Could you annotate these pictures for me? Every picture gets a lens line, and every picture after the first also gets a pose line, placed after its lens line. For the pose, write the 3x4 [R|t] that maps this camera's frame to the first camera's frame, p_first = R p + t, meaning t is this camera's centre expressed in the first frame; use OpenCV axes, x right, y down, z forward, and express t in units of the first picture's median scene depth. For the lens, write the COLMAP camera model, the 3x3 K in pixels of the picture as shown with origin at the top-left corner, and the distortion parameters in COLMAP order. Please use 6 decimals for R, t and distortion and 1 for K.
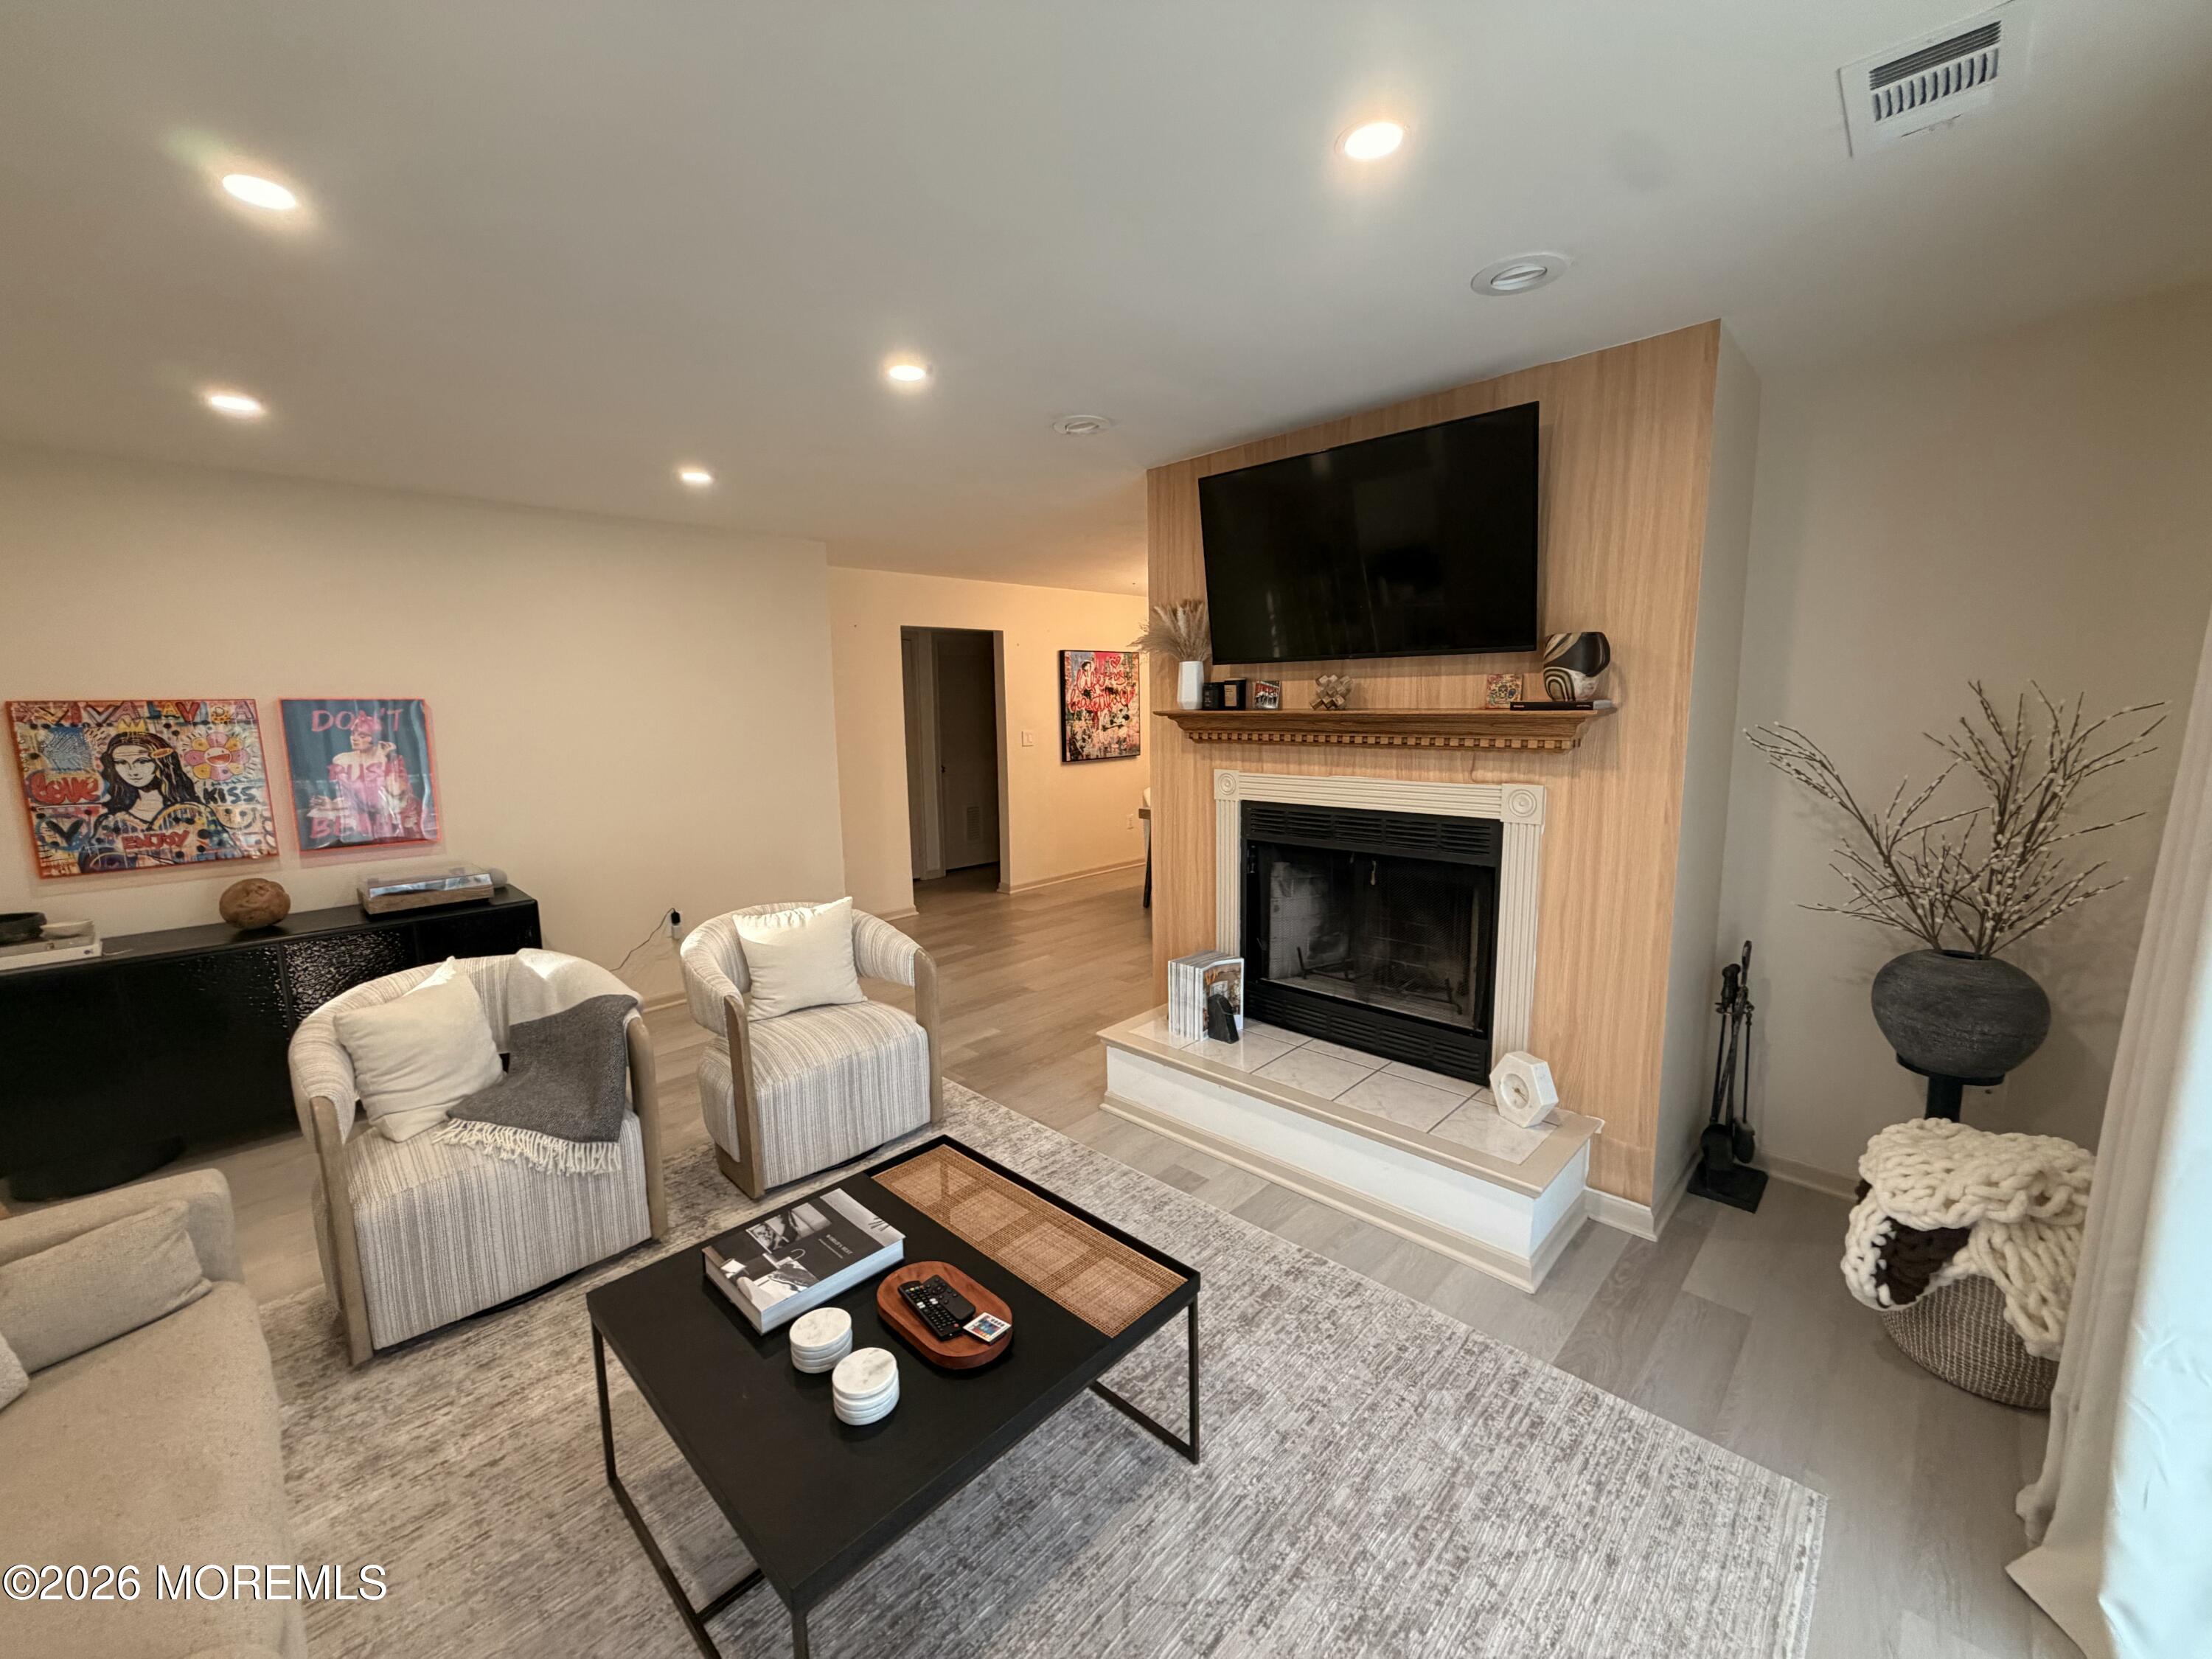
lens RADIAL K [[893.3, 0, 1106.0], [0, 893.3, 829.5], [0, 0, 1]] dist [0.000687, 0.000056]
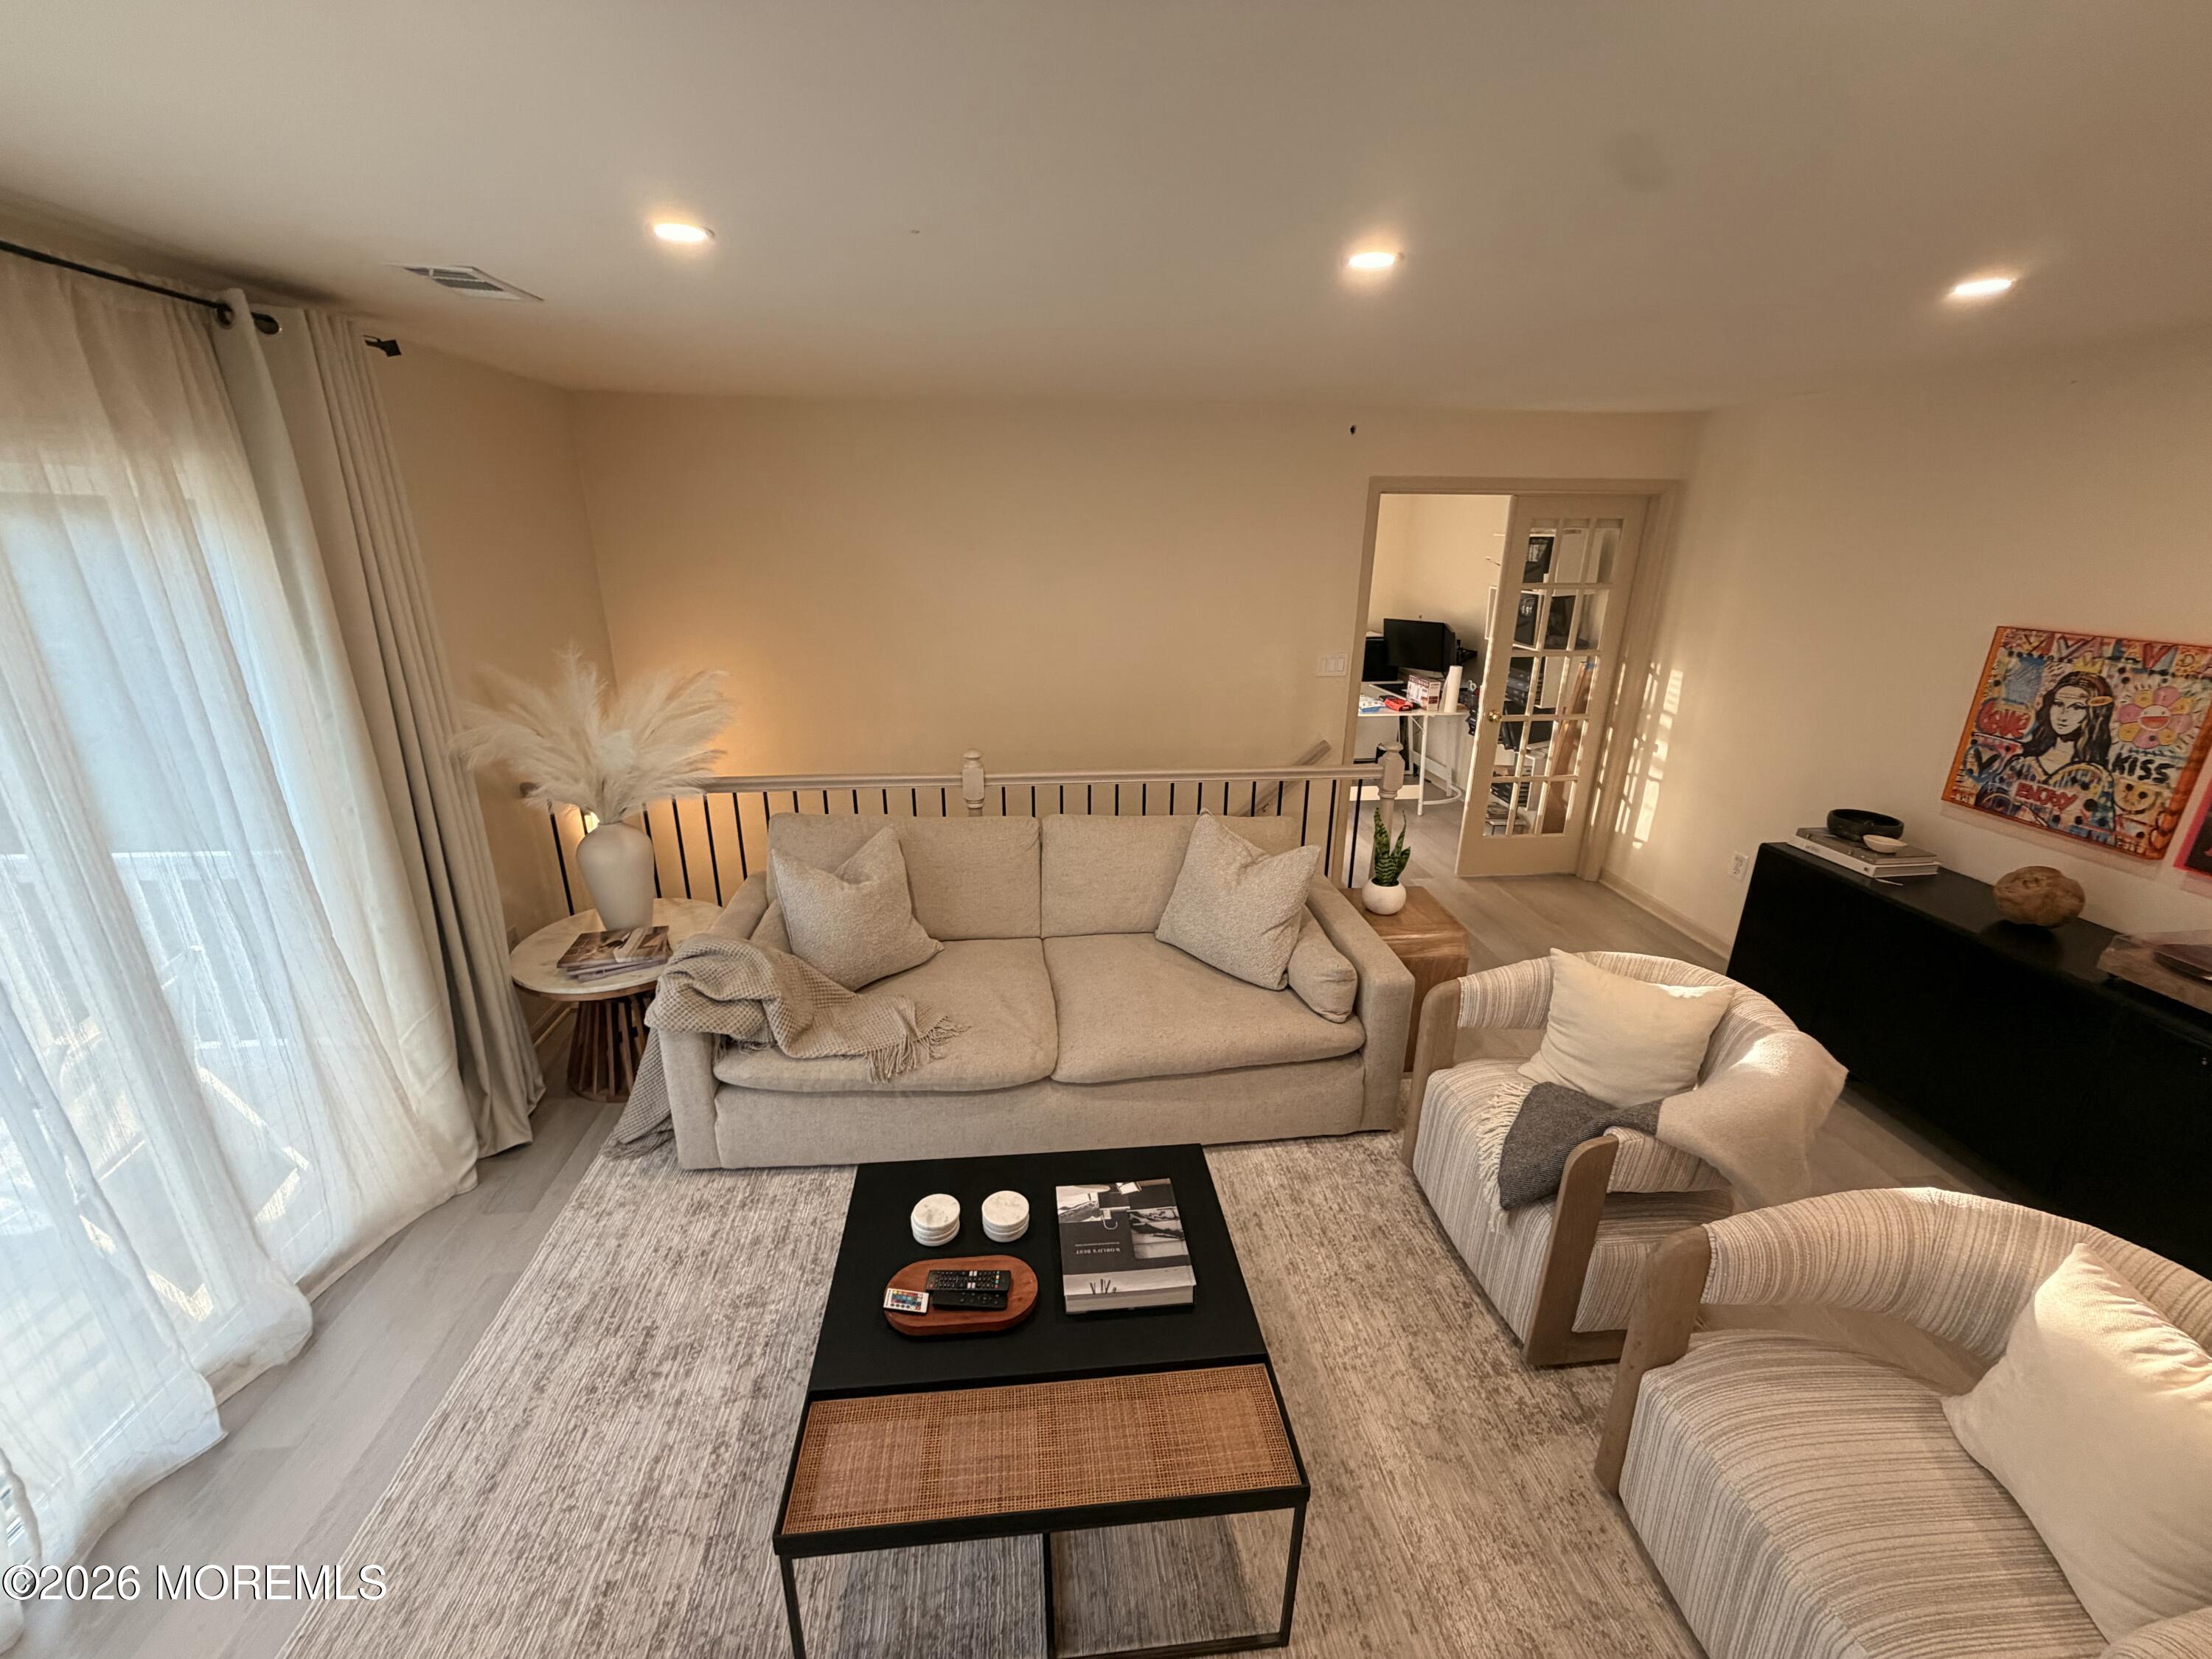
lens RADIAL K [[893.3, 0, 1106.0], [0, 893.3, 829.5], [0, 0, 1]] dist [0.000687, 0.000056]
pose [[-0.650652, 0.259208, -0.713767, 0.177807], [-0.100807, 0.902136, 0.419509, -0.238028], [0.752655, 0.344907, -0.560847, 0.823529]]
